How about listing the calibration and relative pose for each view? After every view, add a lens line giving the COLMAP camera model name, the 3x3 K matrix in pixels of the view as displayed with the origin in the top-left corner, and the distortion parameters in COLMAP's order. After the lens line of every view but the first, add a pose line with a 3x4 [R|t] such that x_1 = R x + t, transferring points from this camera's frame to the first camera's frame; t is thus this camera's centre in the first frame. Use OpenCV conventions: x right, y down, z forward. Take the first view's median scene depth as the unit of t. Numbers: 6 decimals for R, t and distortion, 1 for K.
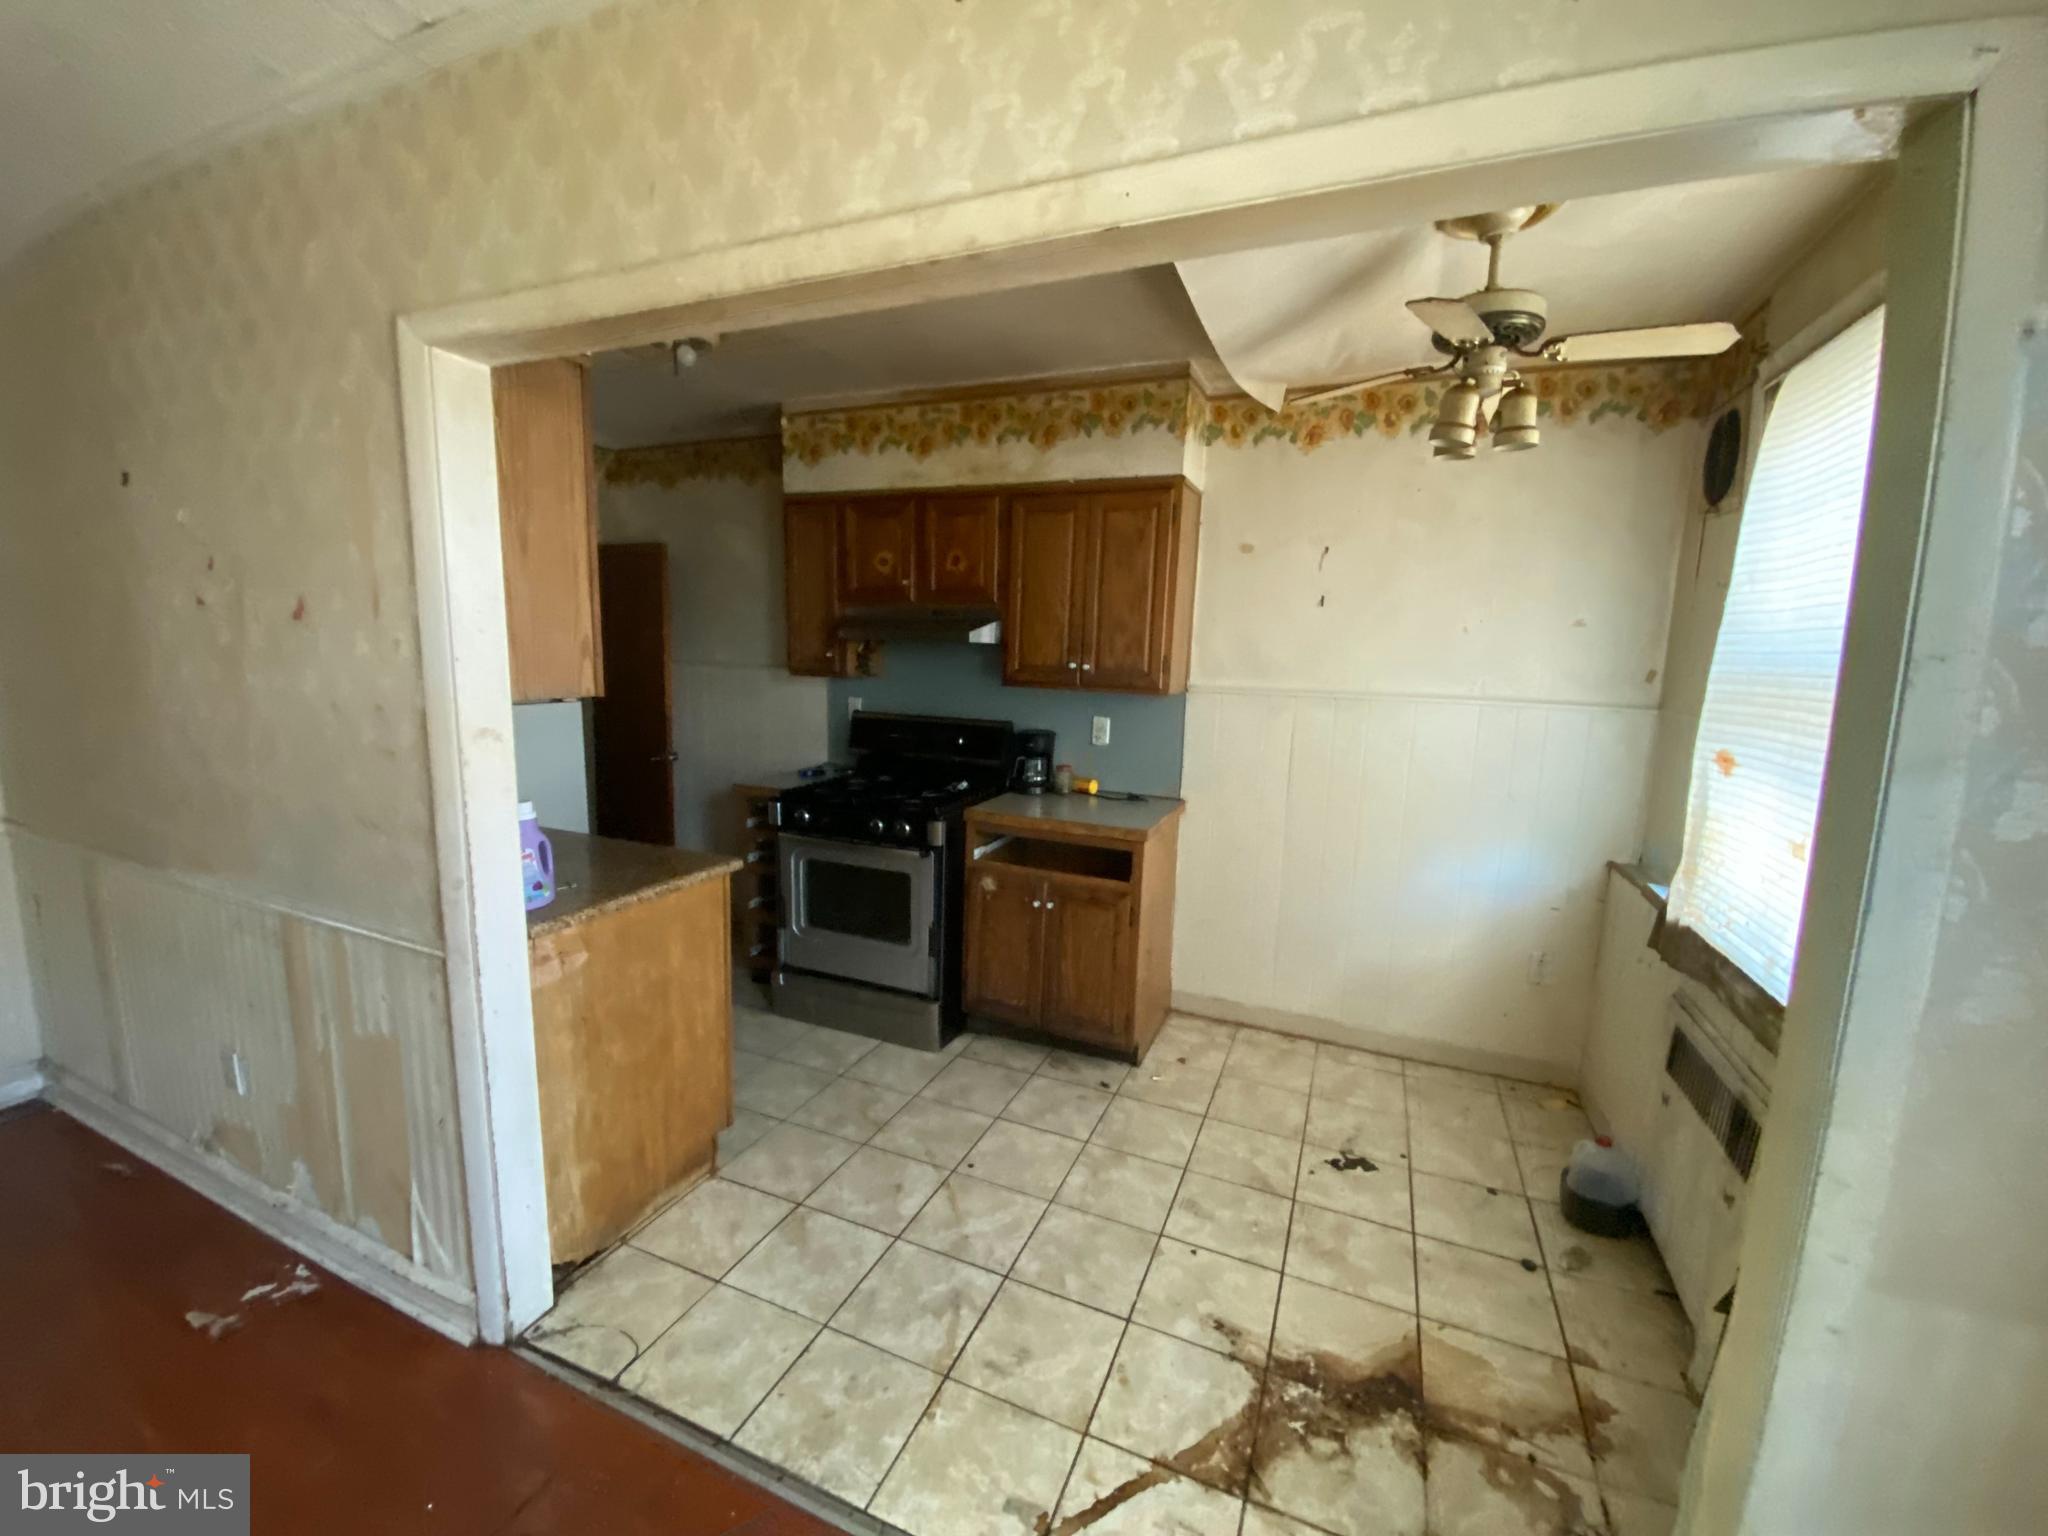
lens RADIAL K [[826.1, 0, 1025.8], [0, 826.1, 771.8], [0, 0, 1]] dist [0.025365, -0.021414]
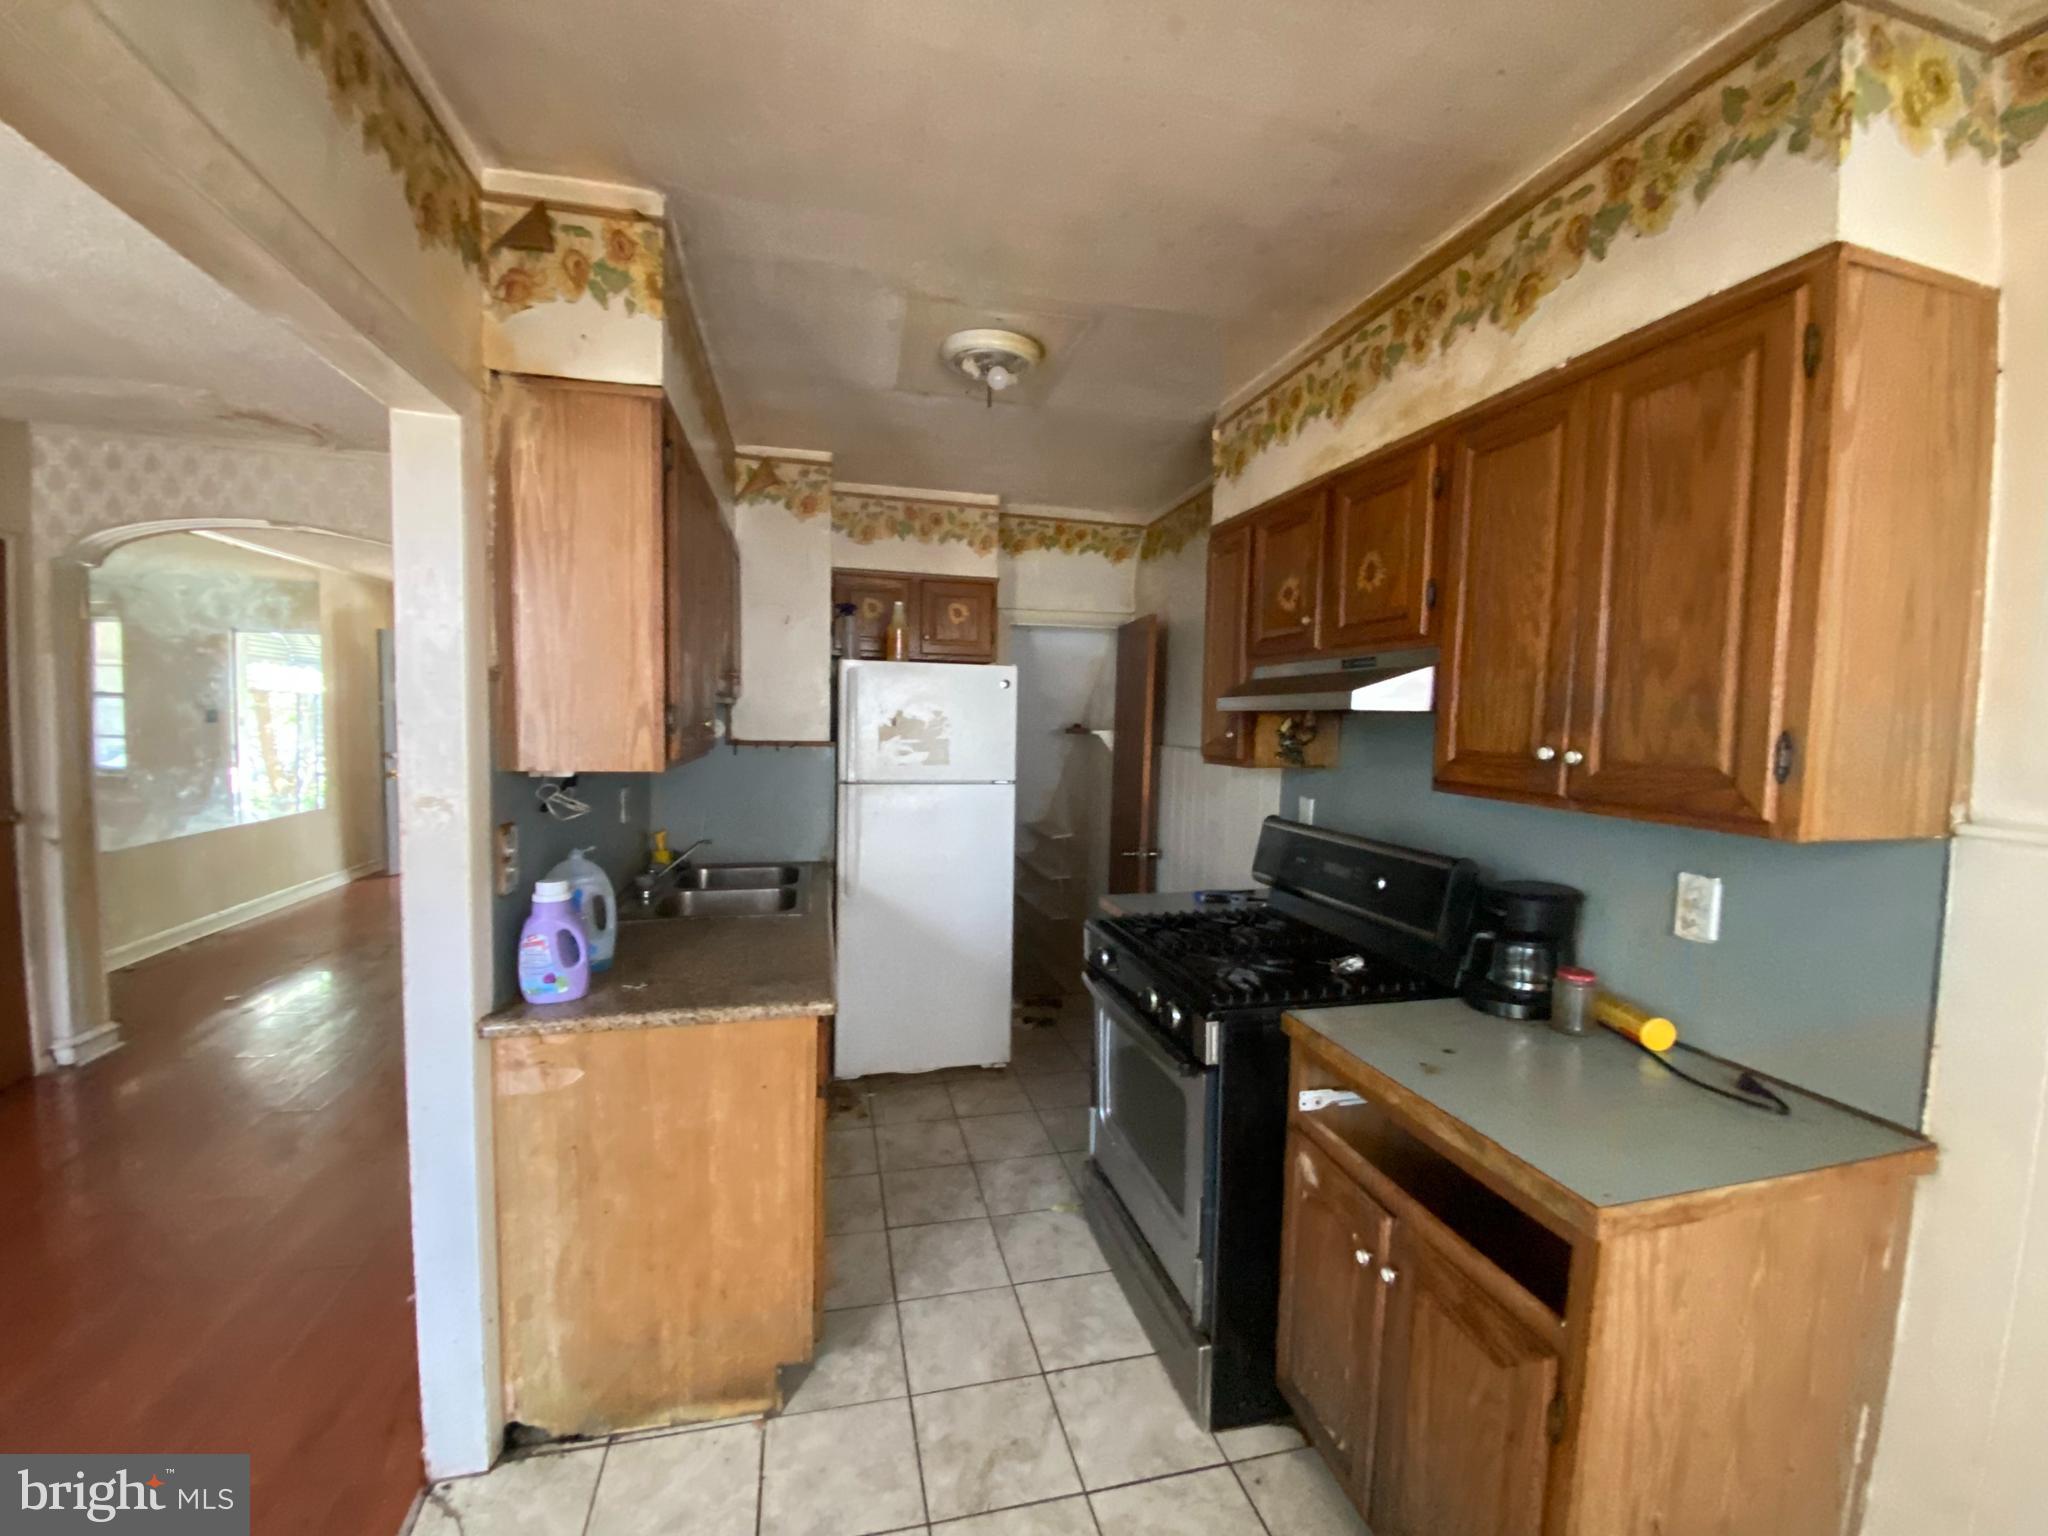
lens RADIAL K [[822.1, 0, 1017.8], [0, 822.1, 765.3], [0, 0, 1]] dist [0.000297, -0.014524]
pose [[0.599376, 0.031019, -0.799866, 0.245811], [-0.126410, 0.990378, -0.056317, -0.061256], [0.790423, 0.134867, 0.597530, 0.507927]]
